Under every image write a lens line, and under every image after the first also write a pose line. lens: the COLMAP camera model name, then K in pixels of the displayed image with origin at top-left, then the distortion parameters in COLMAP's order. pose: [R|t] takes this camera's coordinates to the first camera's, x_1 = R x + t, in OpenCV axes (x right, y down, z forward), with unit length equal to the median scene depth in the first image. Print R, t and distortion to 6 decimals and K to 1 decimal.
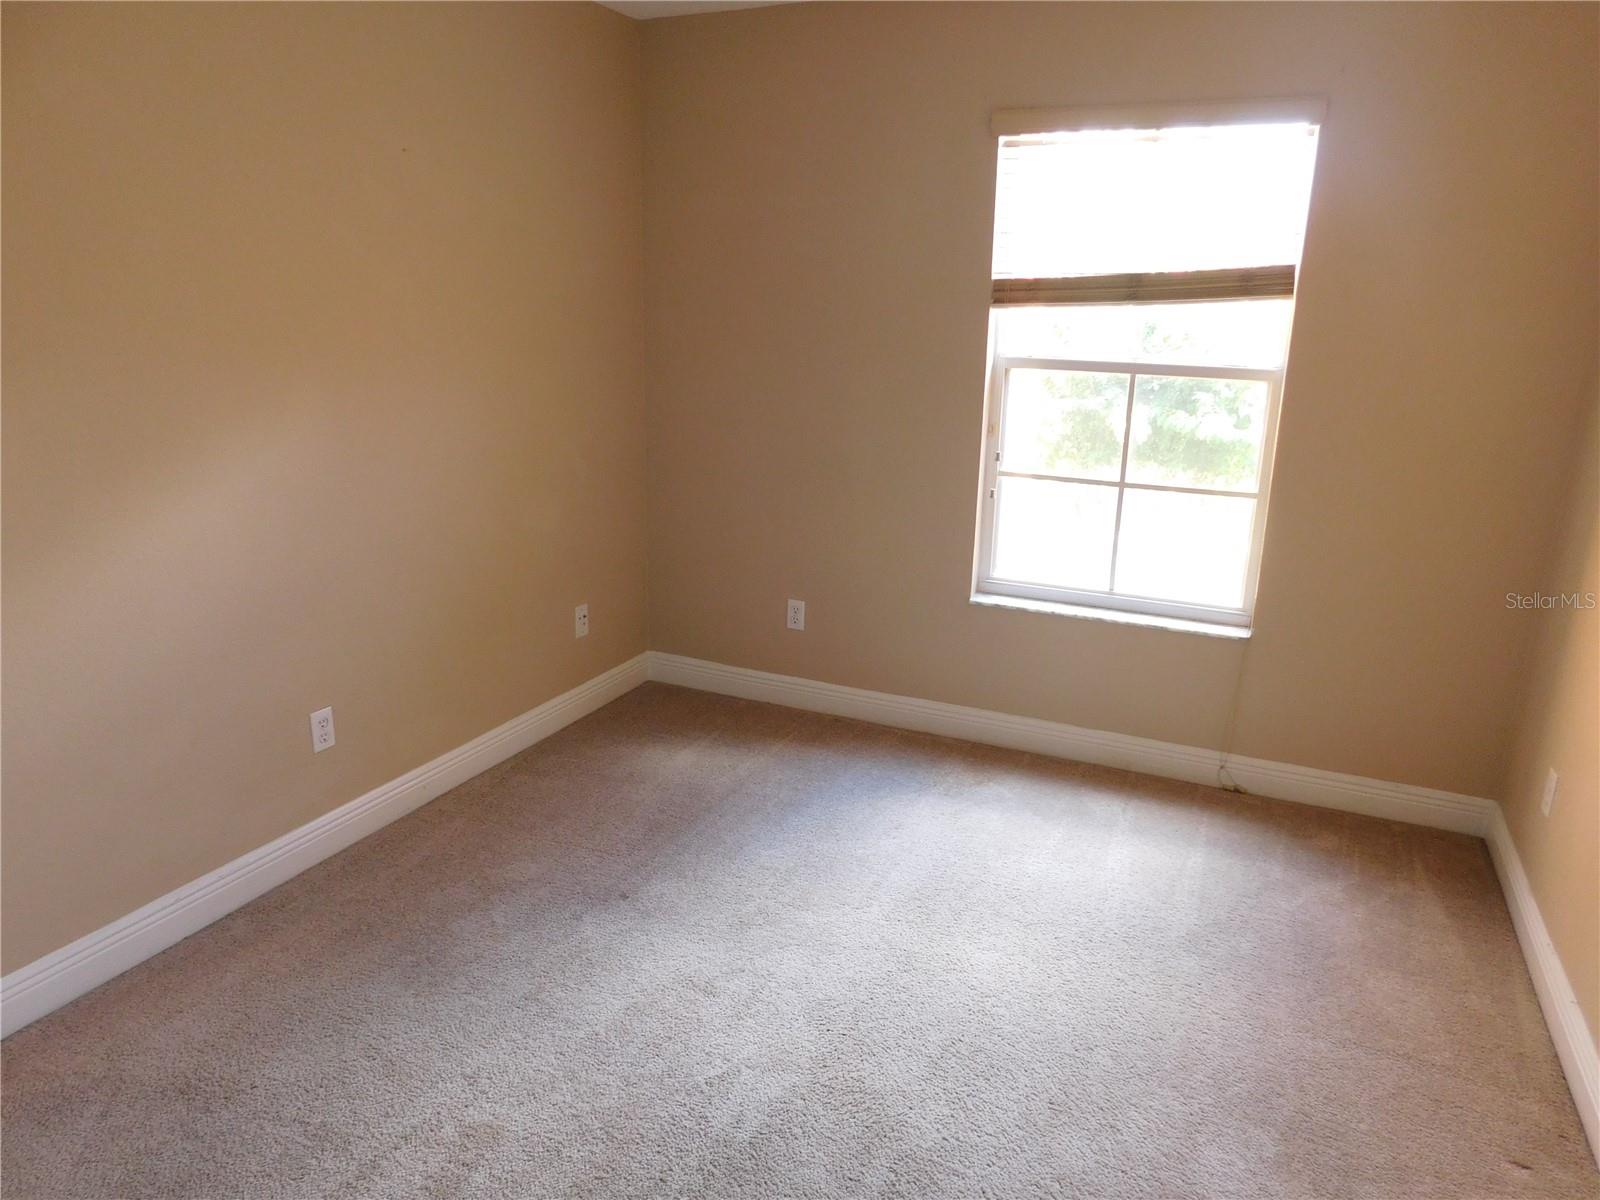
lens RADIAL K [[1060.0, 0, 800.0], [0, 1060.0, 600.0], [0, 0, 1]] dist [-0.075762, 0.066164]
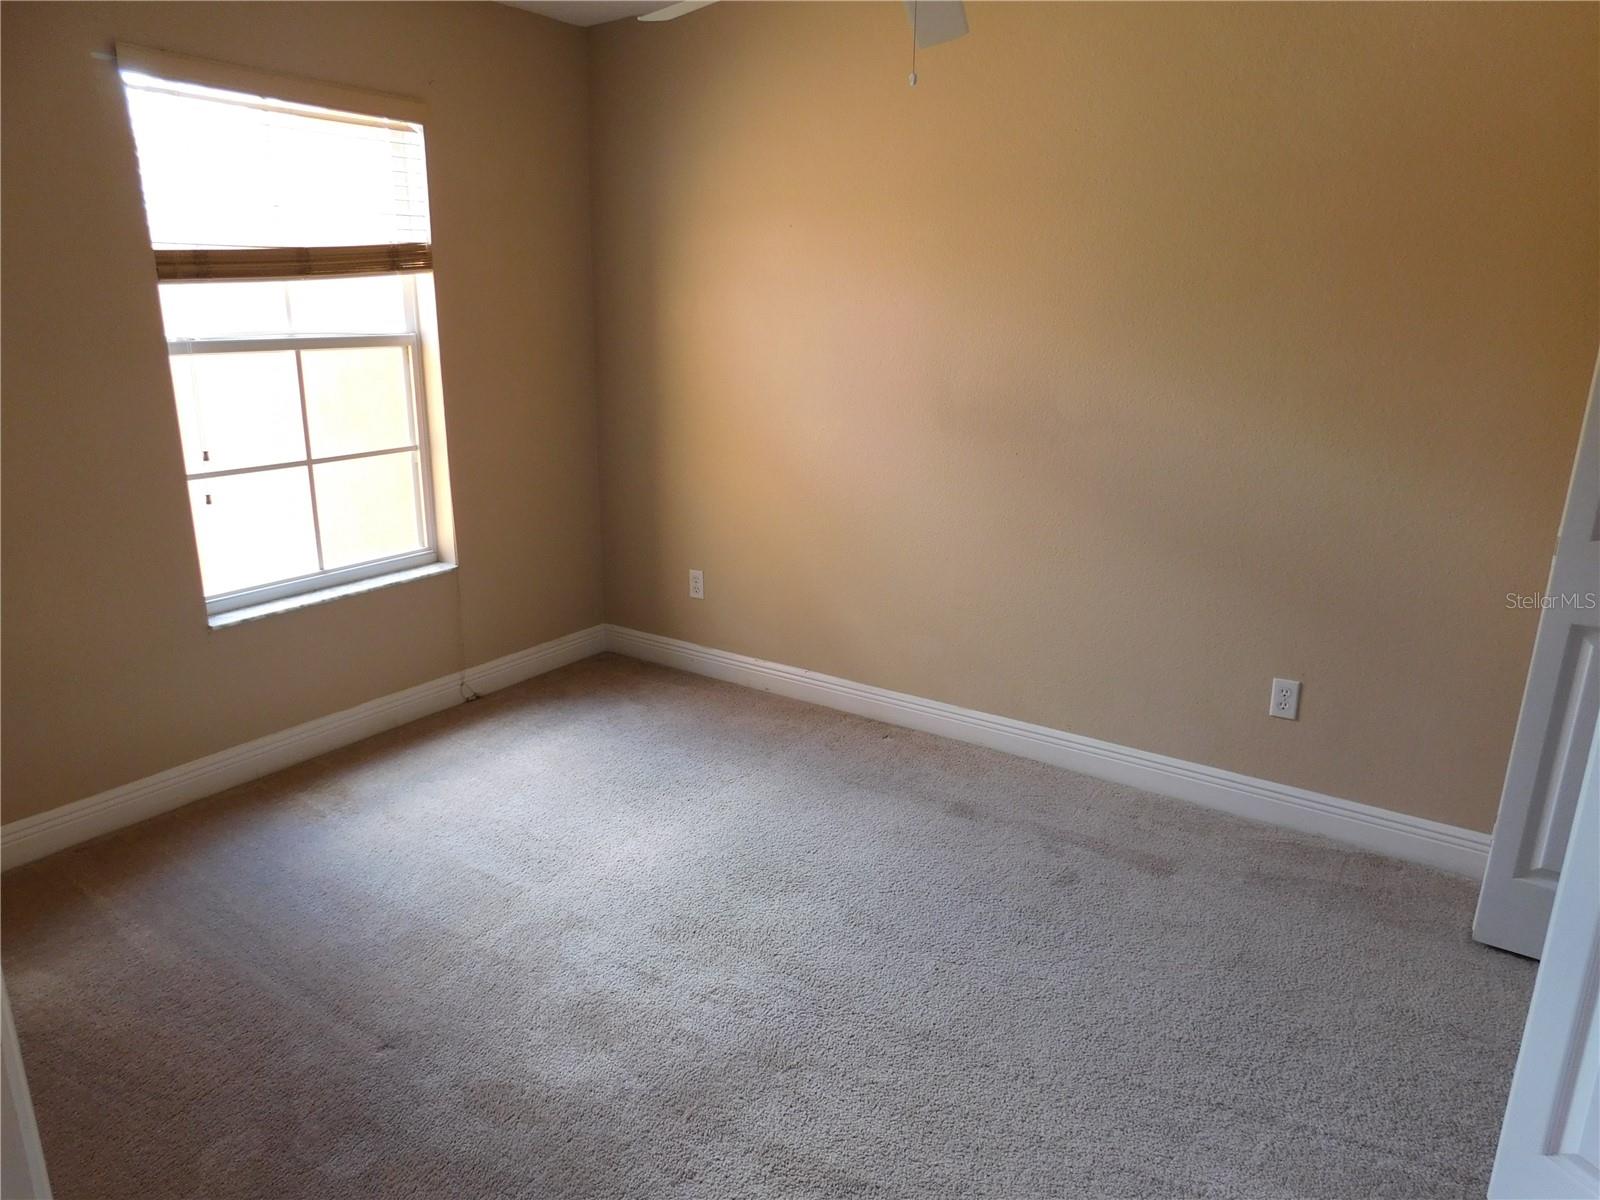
lens RADIAL K [[1060.0, 0, 800.0], [0, 1060.0, 600.0], [0, 0, 1]] dist [-0.075762, 0.066164]
pose [[0.158669, -0.288659, 0.944193, -0.600496], [0.258652, 0.935062, 0.242402, -0.109794], [-0.952850, 0.205756, 0.223028, 0.376865]]
